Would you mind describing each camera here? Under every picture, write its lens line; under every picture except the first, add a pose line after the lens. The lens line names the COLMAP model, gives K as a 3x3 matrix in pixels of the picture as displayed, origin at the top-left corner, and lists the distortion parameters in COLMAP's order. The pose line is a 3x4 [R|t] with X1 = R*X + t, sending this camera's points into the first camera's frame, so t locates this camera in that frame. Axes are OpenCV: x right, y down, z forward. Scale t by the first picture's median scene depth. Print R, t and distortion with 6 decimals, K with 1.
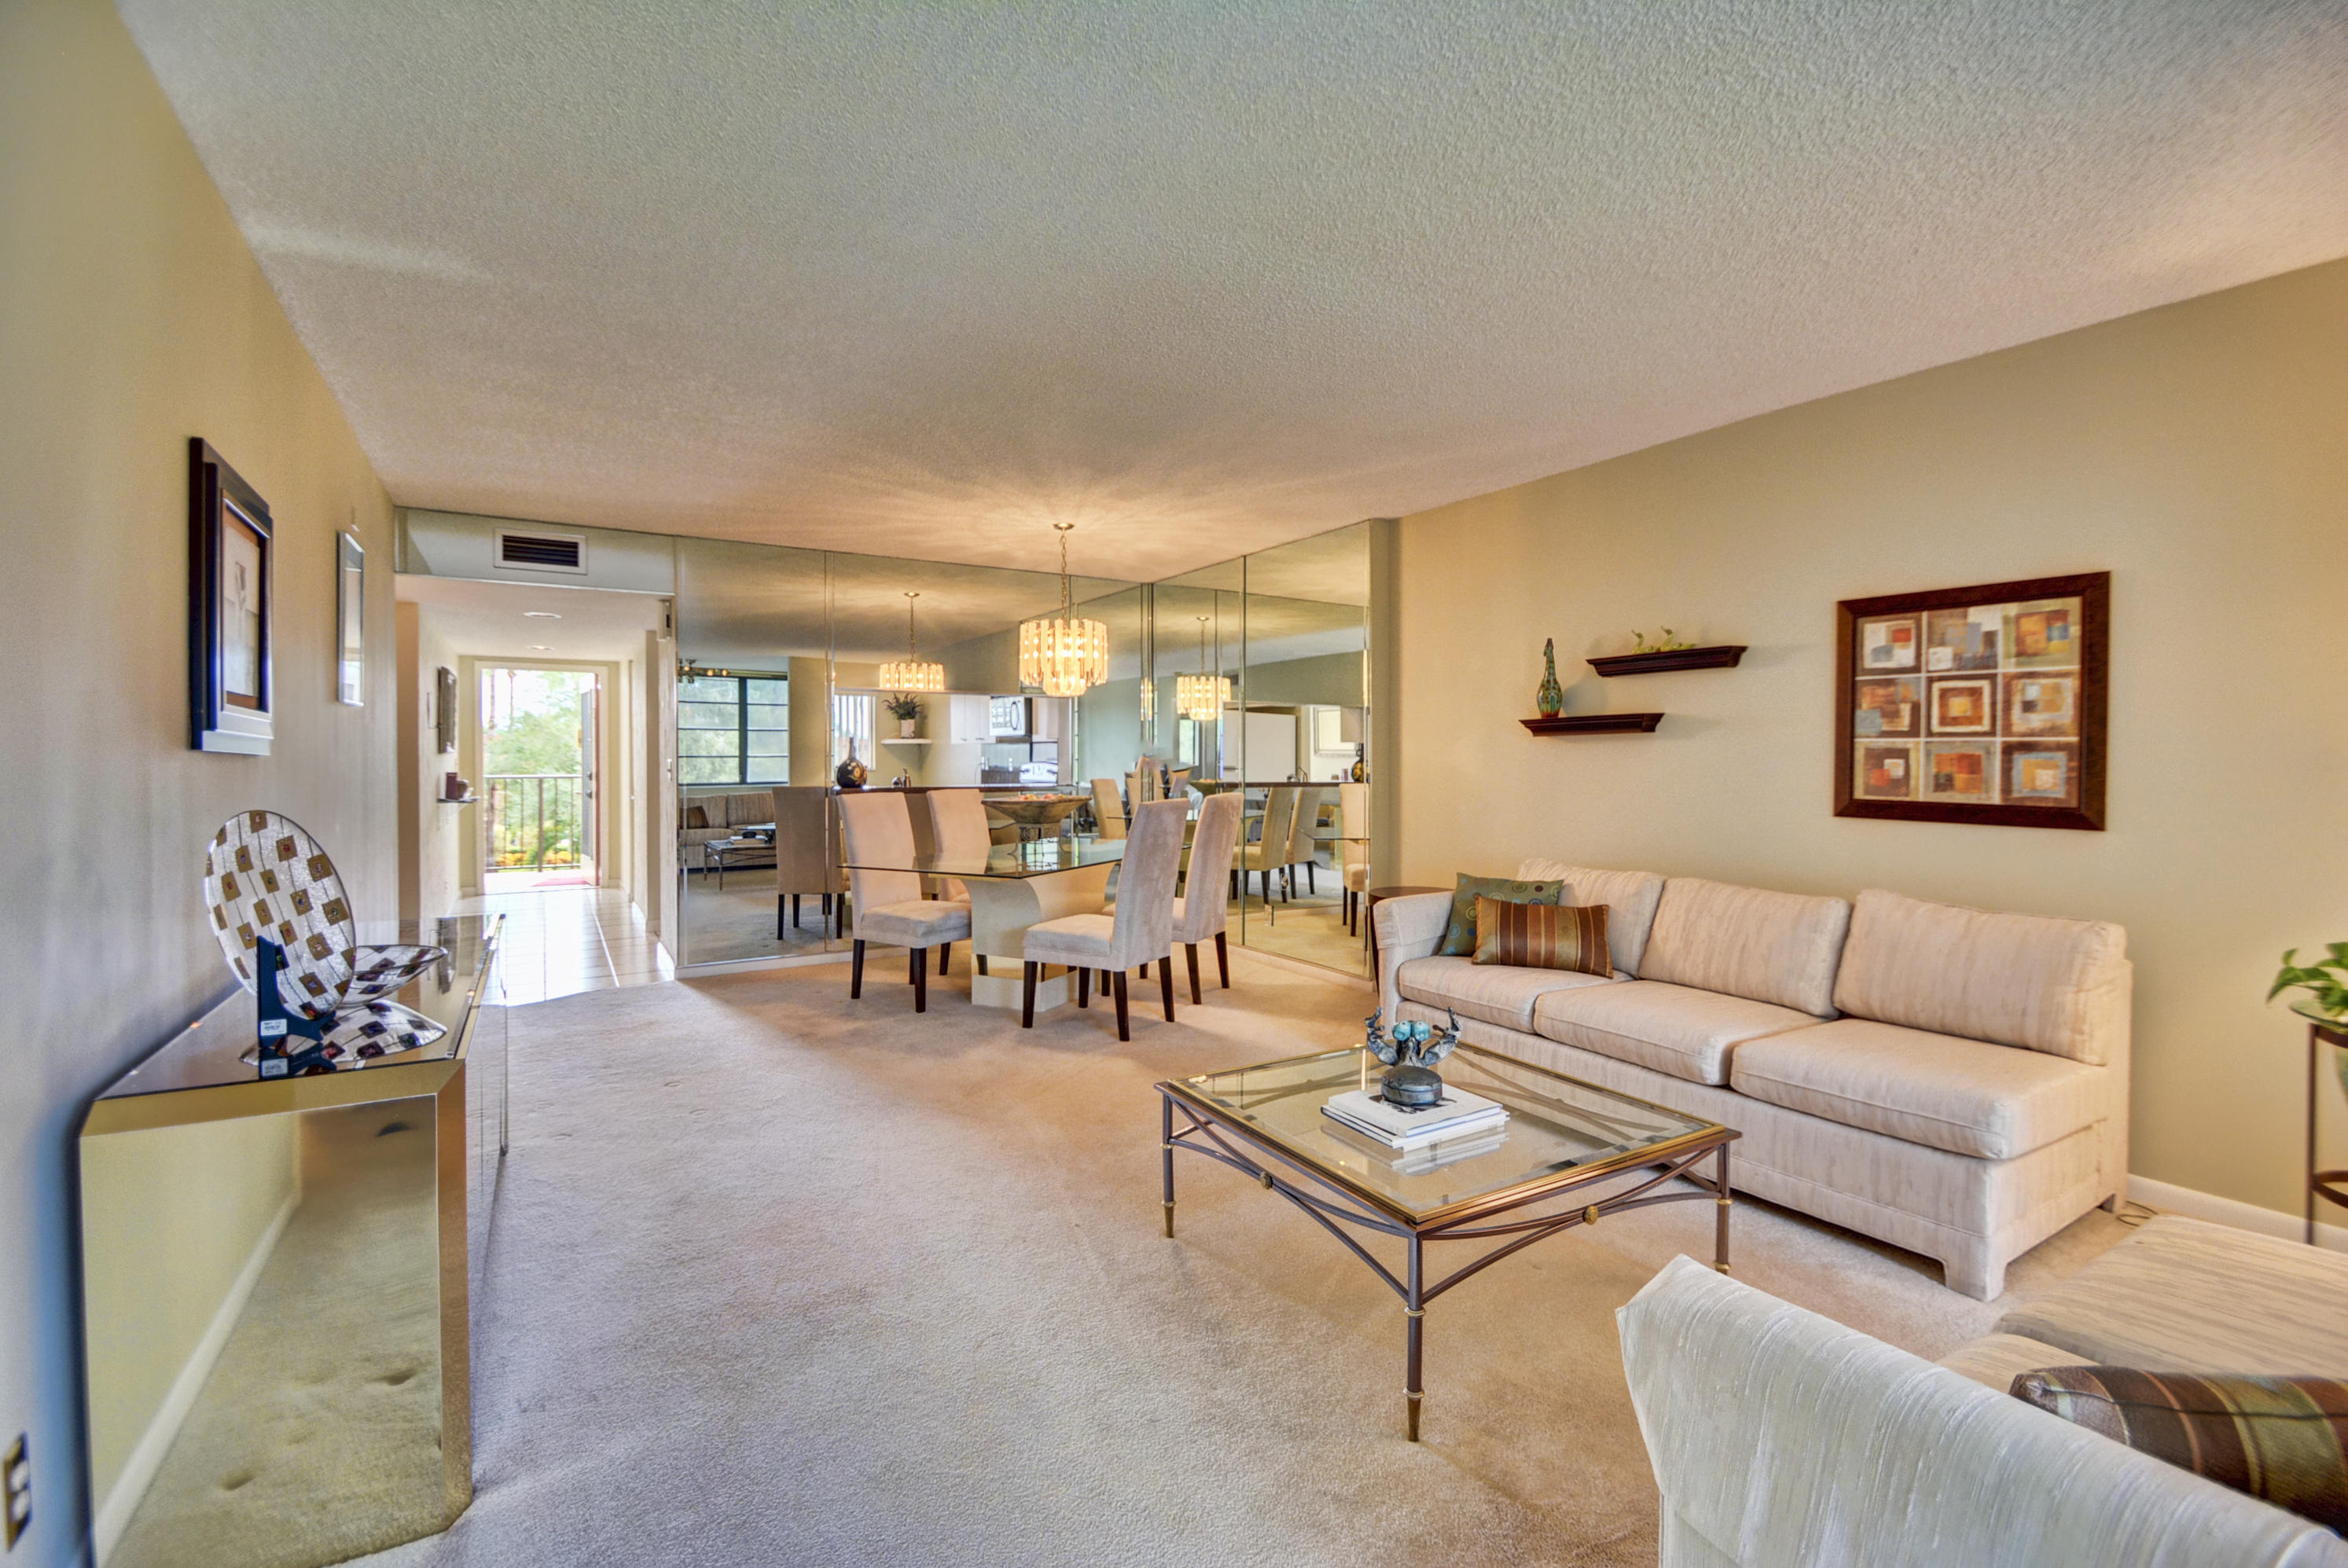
lens RADIAL K [[1049.6, 0, 1172.1], [0, 1049.6, 787.8], [0, 0, 1]] dist [-0.001609, -0.000300]
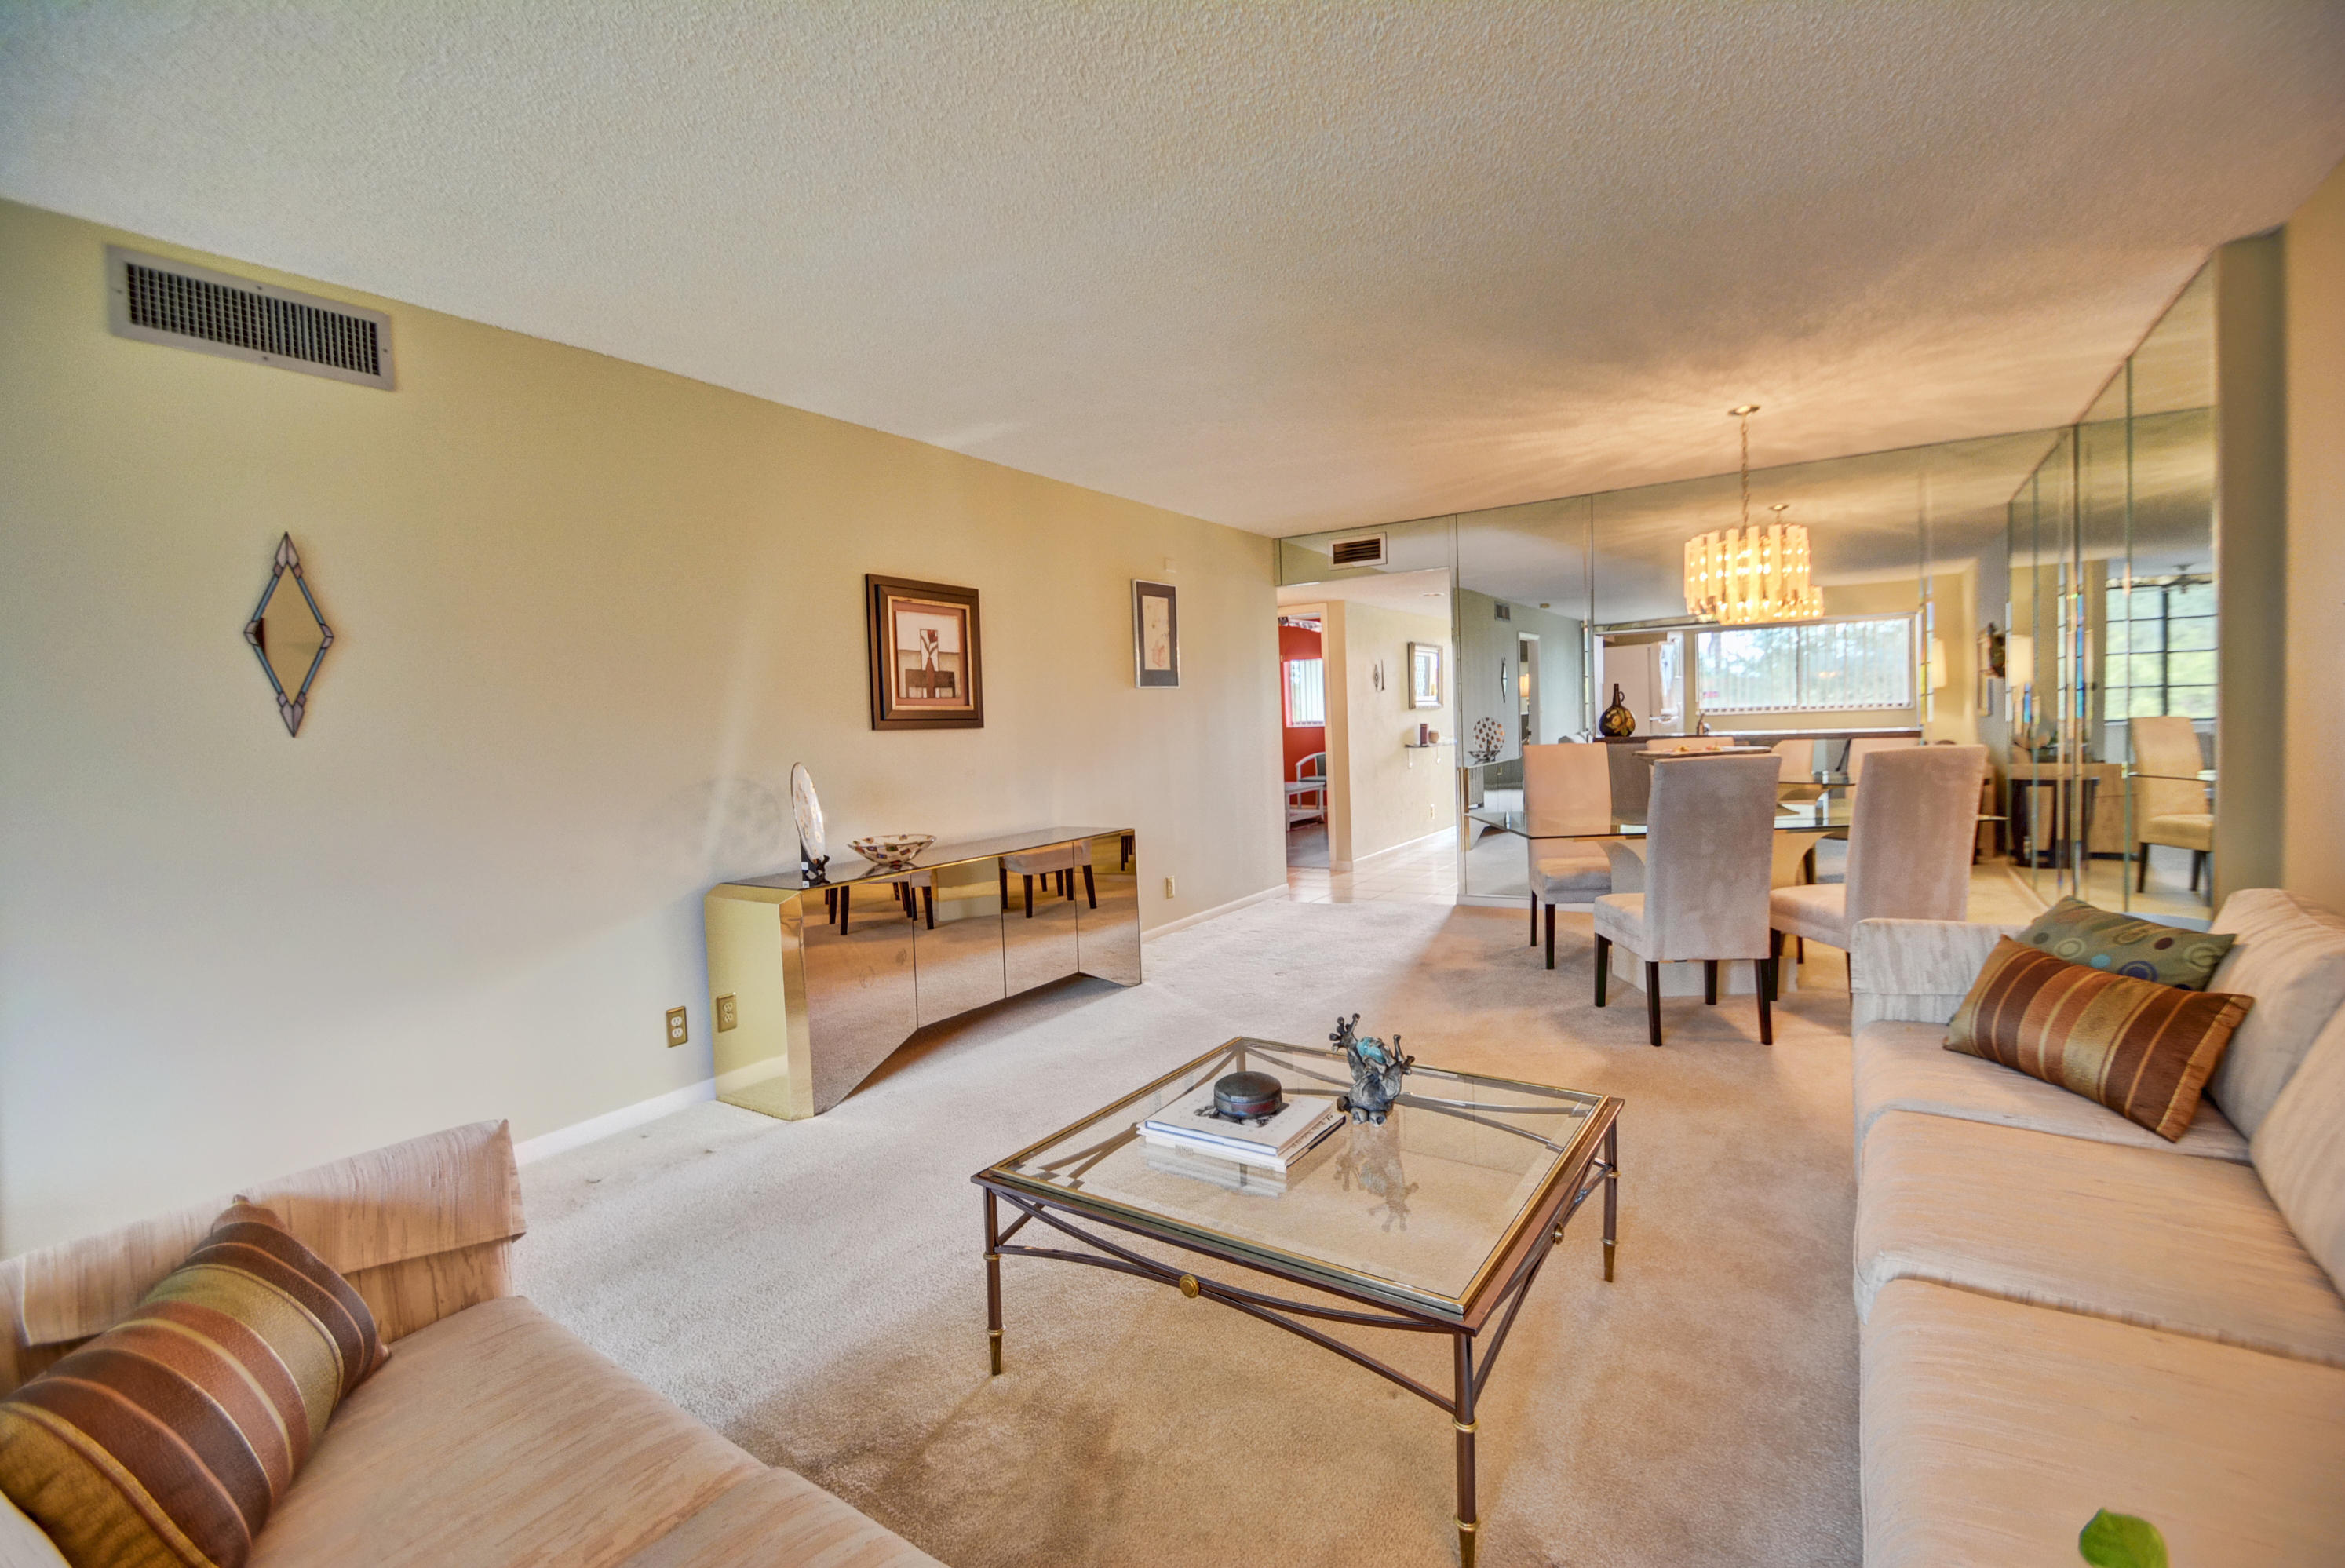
lens RADIAL K [[1029.1, 0, 1172.5], [0, 1029.1, 784.0], [0, 0, 1]] dist [-0.002073, -0.000539]
pose [[0.428975, 0.037280, -0.902547, 0.486541], [0.012222, 0.998817, 0.047066, -0.007791], [0.903234, -0.031221, 0.428012, 0.294574]]
